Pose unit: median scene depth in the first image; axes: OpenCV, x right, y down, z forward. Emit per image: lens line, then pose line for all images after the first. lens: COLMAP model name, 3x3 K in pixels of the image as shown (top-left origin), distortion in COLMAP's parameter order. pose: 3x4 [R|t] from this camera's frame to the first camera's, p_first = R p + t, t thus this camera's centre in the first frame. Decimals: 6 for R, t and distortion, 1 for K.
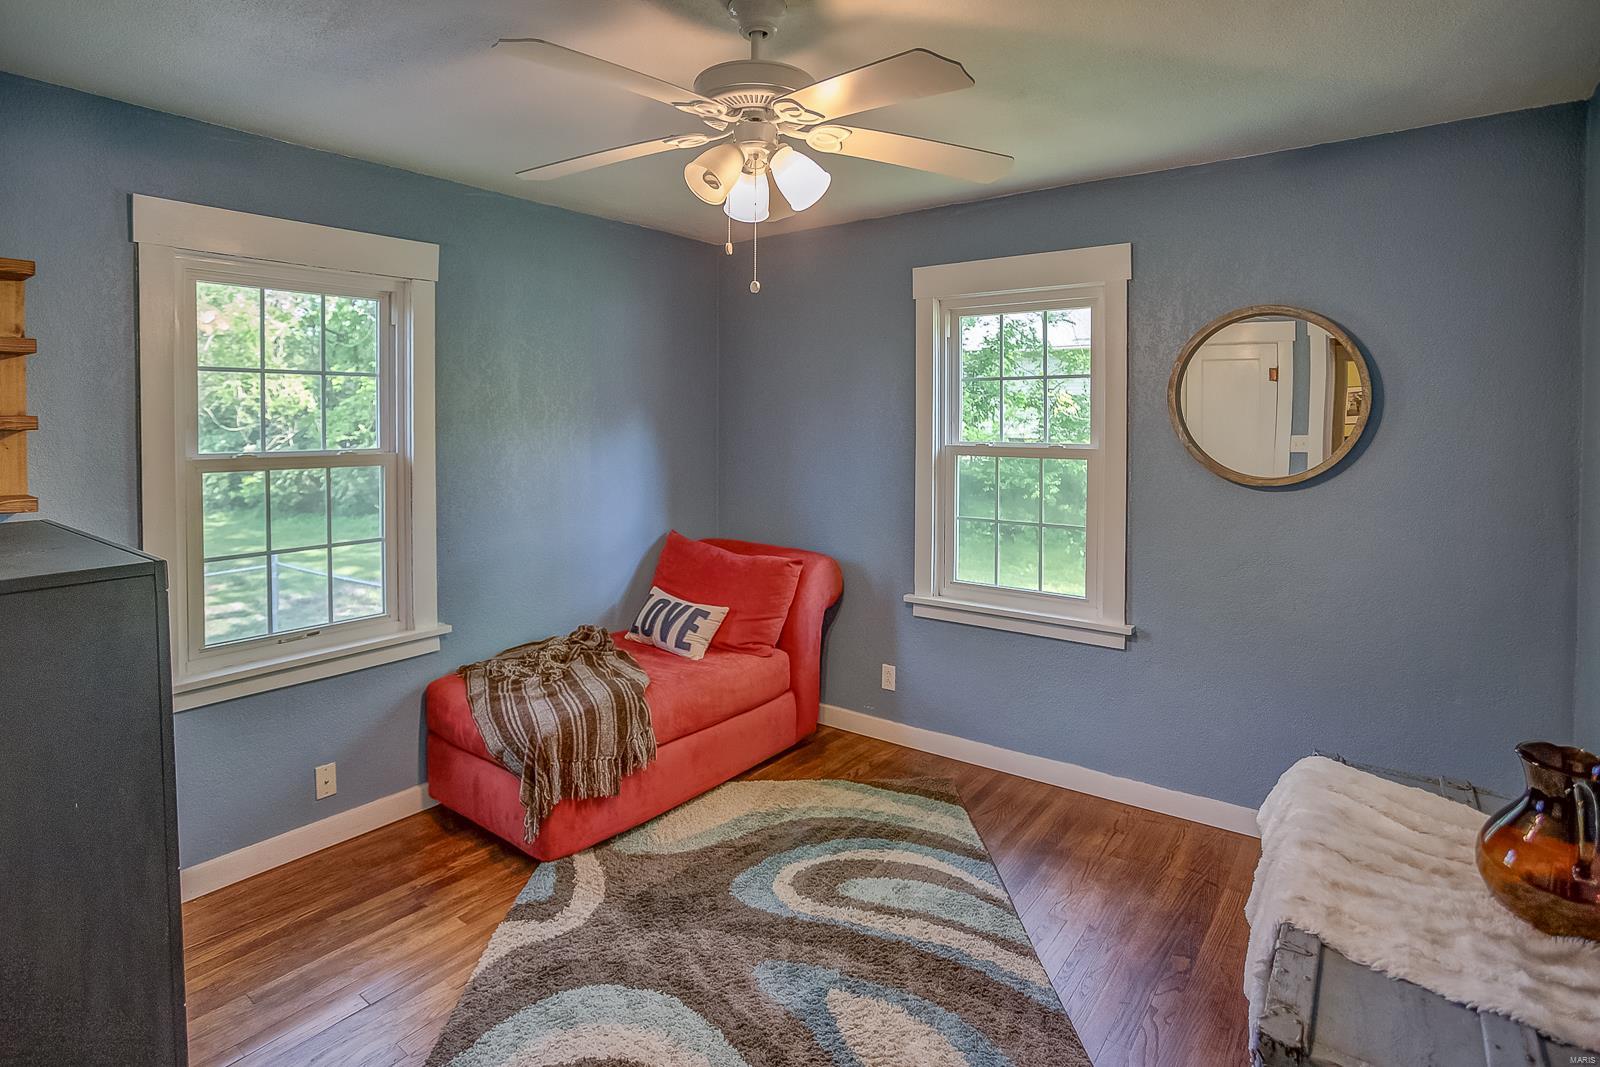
lens RADIAL K [[826.9, 0, 790.8], [0, 826.9, 429.5], [0, 0, 1]] dist [-0.007436, -0.000215]
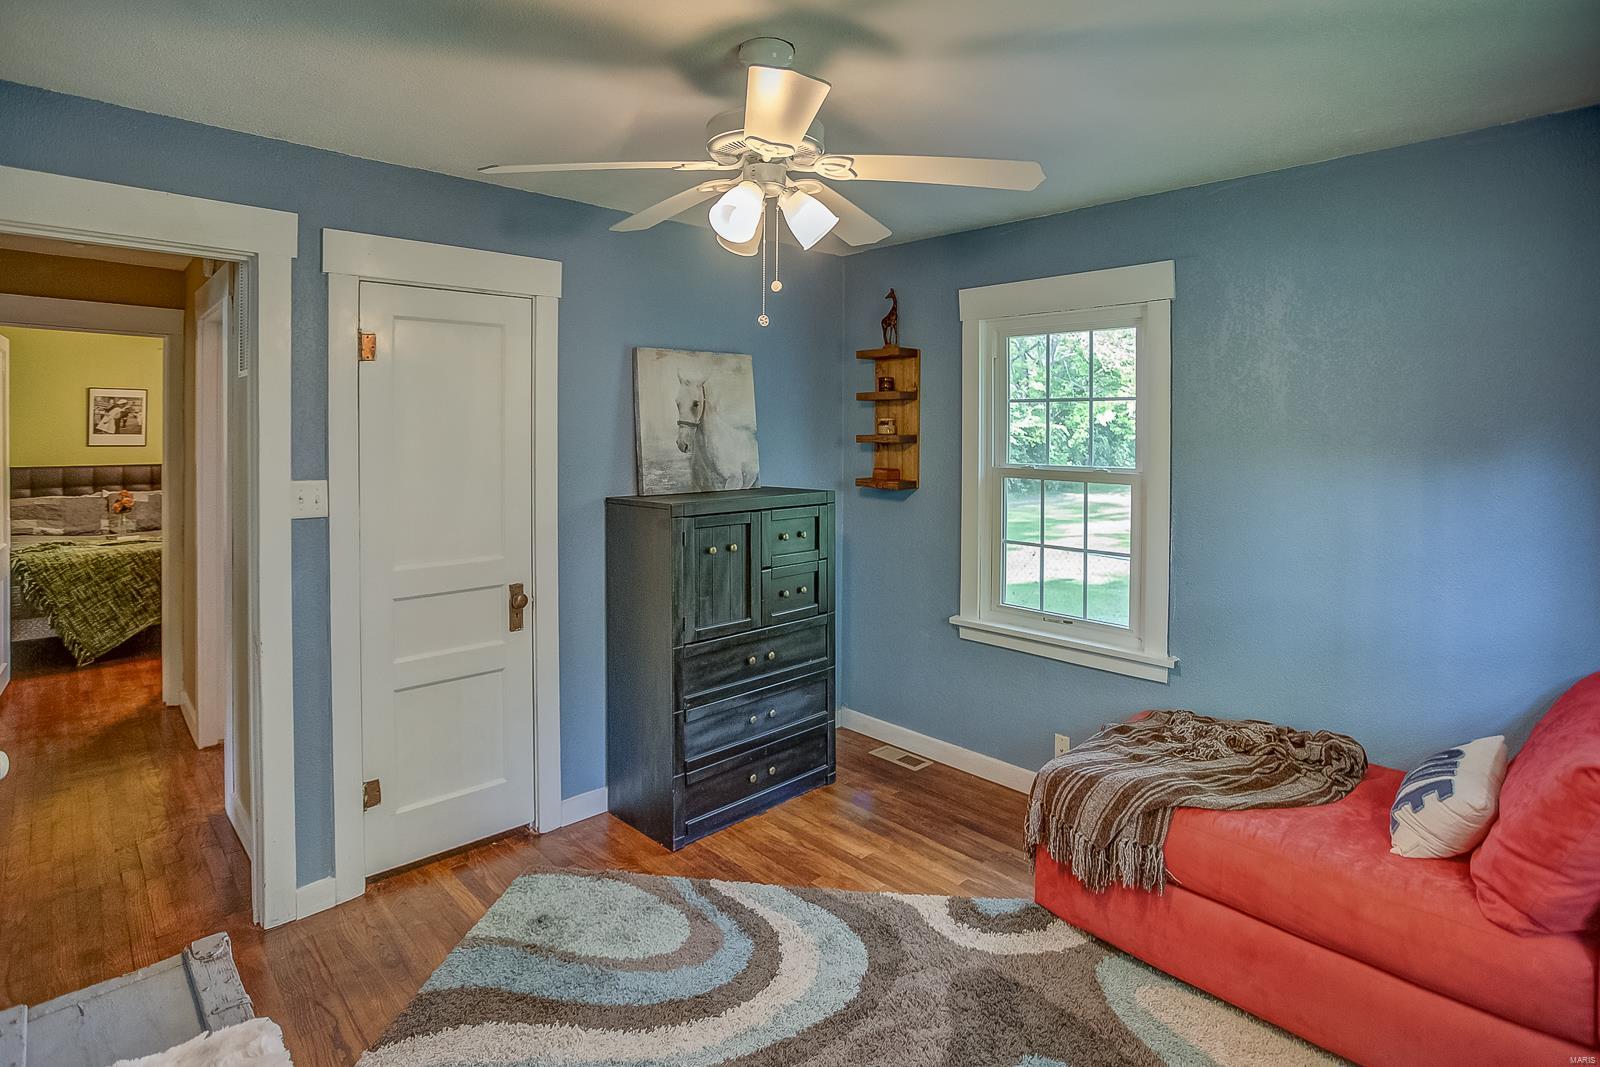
lens RADIAL K [[826.9, 0, 790.8], [0, 826.9, 429.5], [0, 0, 1]] dist [-0.007436, -0.000215]
pose [[-0.147852, 0.000584, -0.989009, 0.666261], [-0.026554, 0.999637, 0.004560, -0.021984], [0.988653, 0.026937, -0.147783, 0.806088]]
